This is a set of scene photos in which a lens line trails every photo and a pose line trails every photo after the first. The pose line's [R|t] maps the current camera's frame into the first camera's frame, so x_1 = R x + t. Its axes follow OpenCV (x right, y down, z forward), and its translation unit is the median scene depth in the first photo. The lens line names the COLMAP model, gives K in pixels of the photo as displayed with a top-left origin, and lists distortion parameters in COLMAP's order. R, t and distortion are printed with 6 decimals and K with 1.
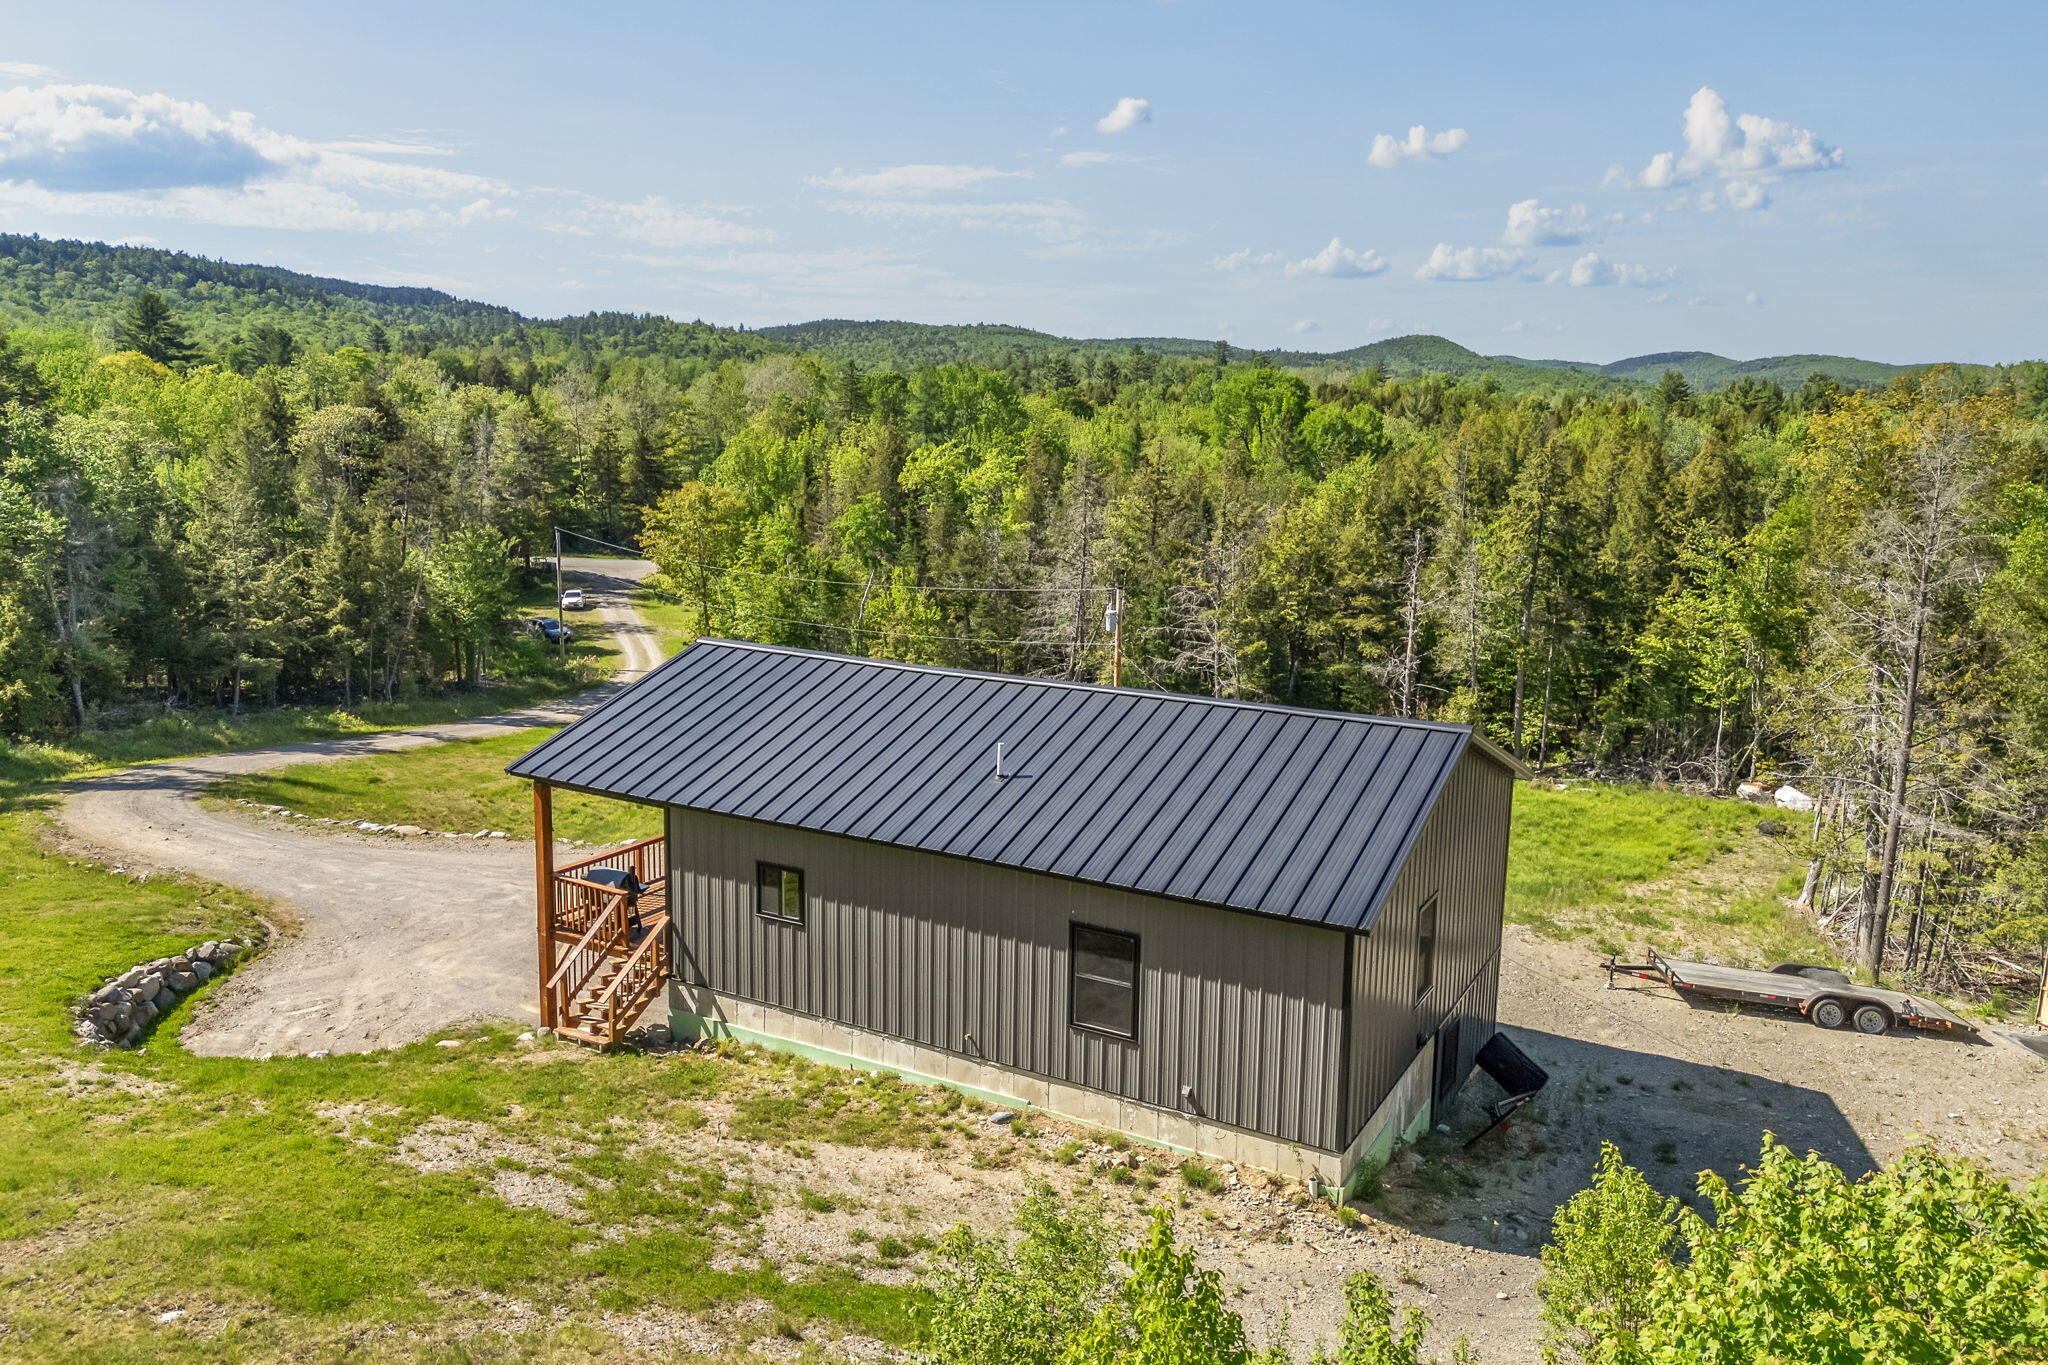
lens RADIAL K [[1512.3, 0, 1015.8], [0, 1512.3, 674.4], [0, 0, 1]] dist [0.044835, -0.009237]
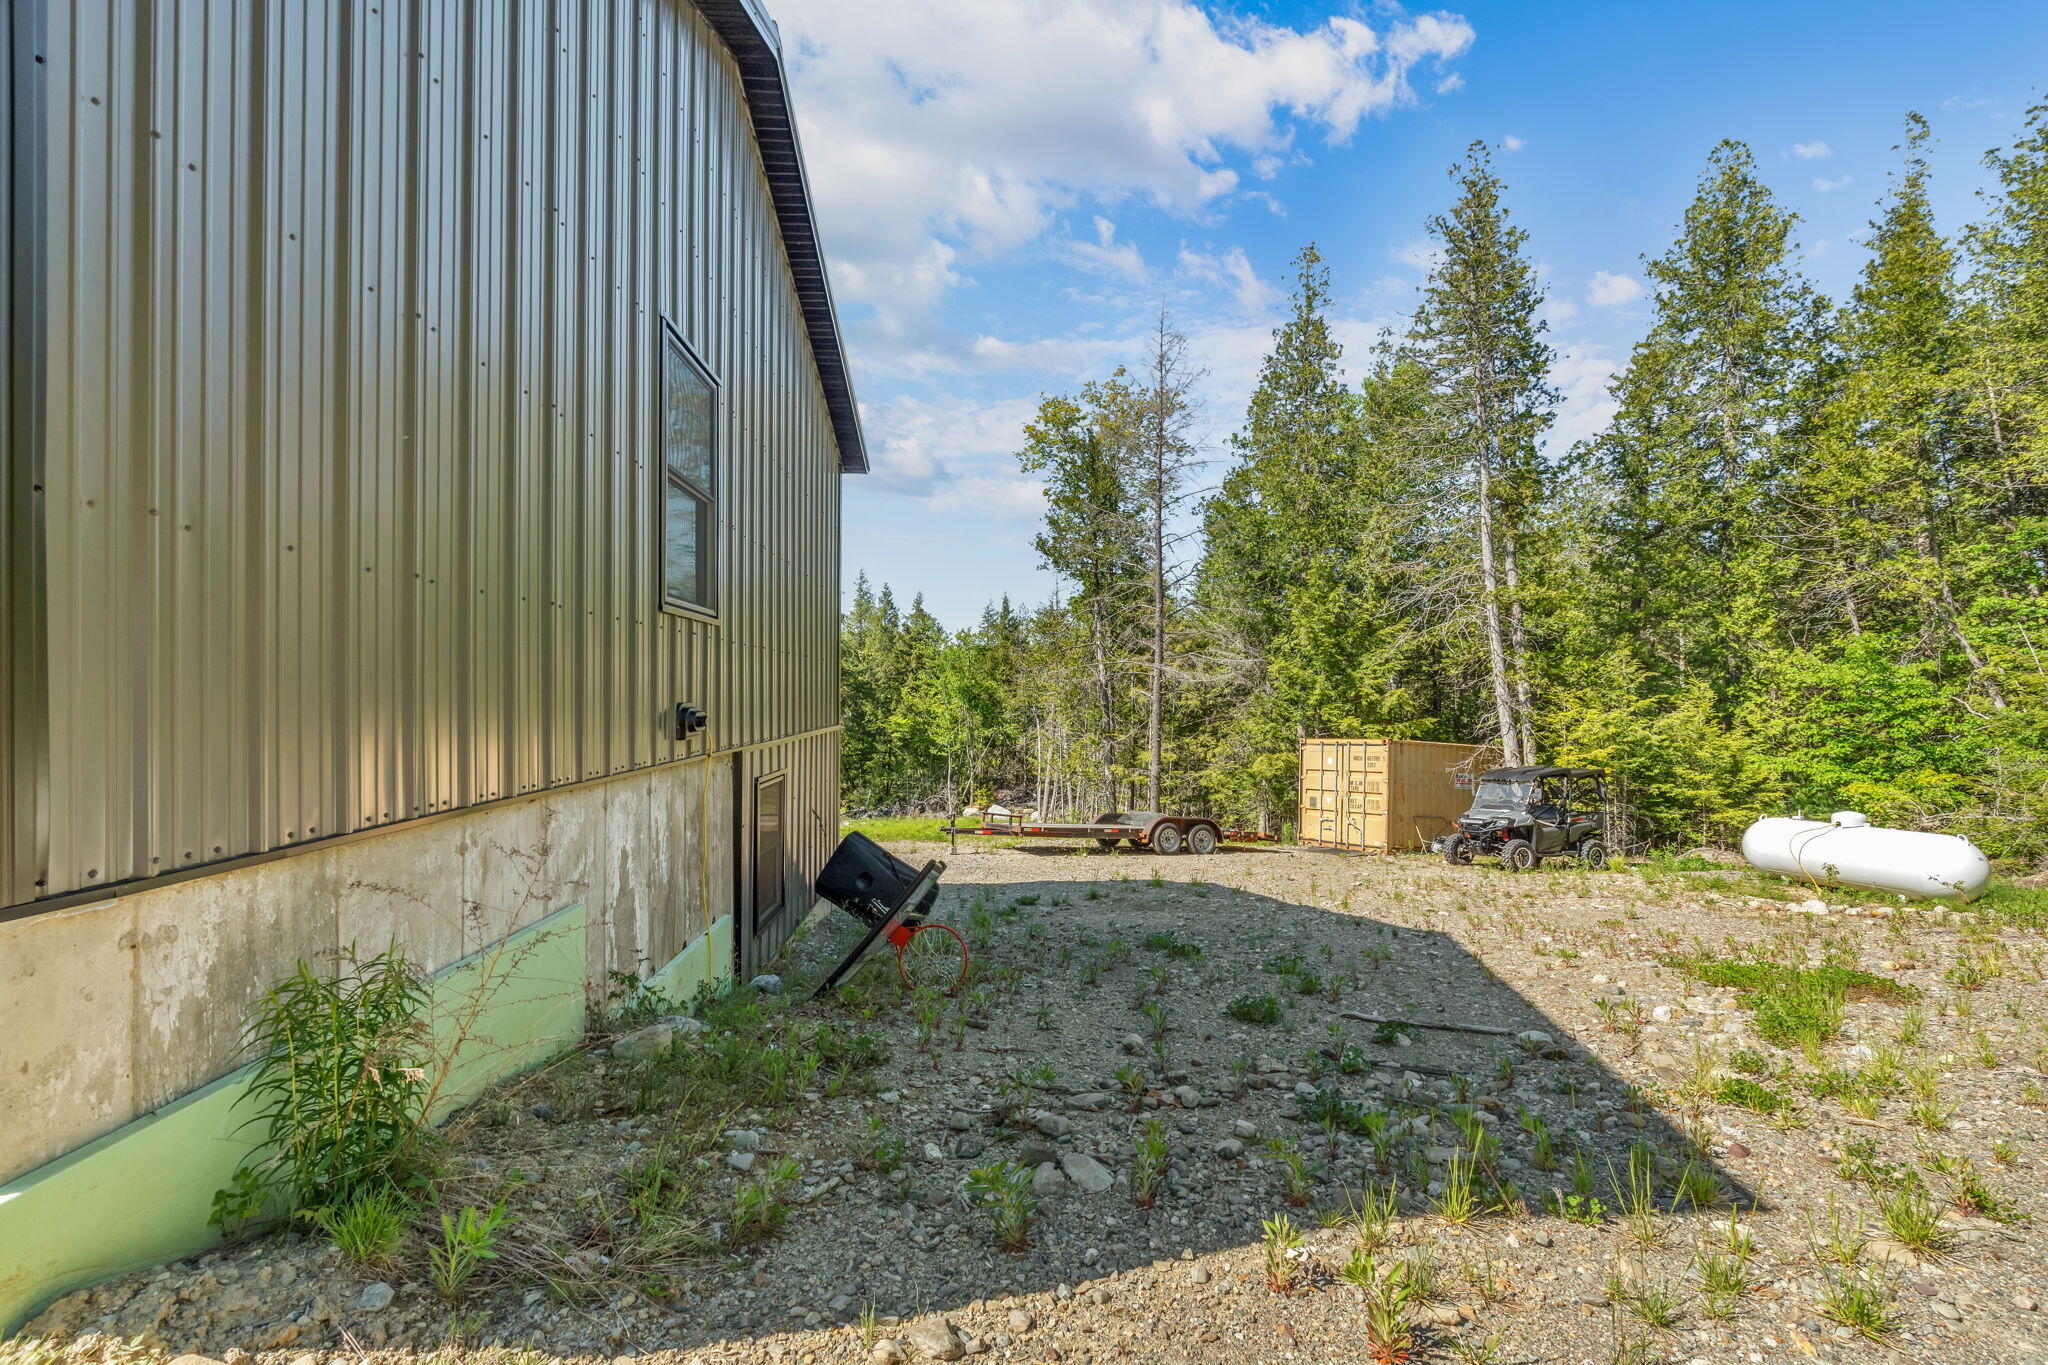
lens RADIAL K [[914.0, 0, 1024.0], [0, 914.0, 682.5], [0, 0, 1]] dist [0.000372, -0.000200]
pose [[0.845441, -0.006870, 0.534024, 0.075061], [0.101268, 0.983839, -0.147666, 0.095350], [-0.524379, 0.178923, 0.832474, 0.267470]]
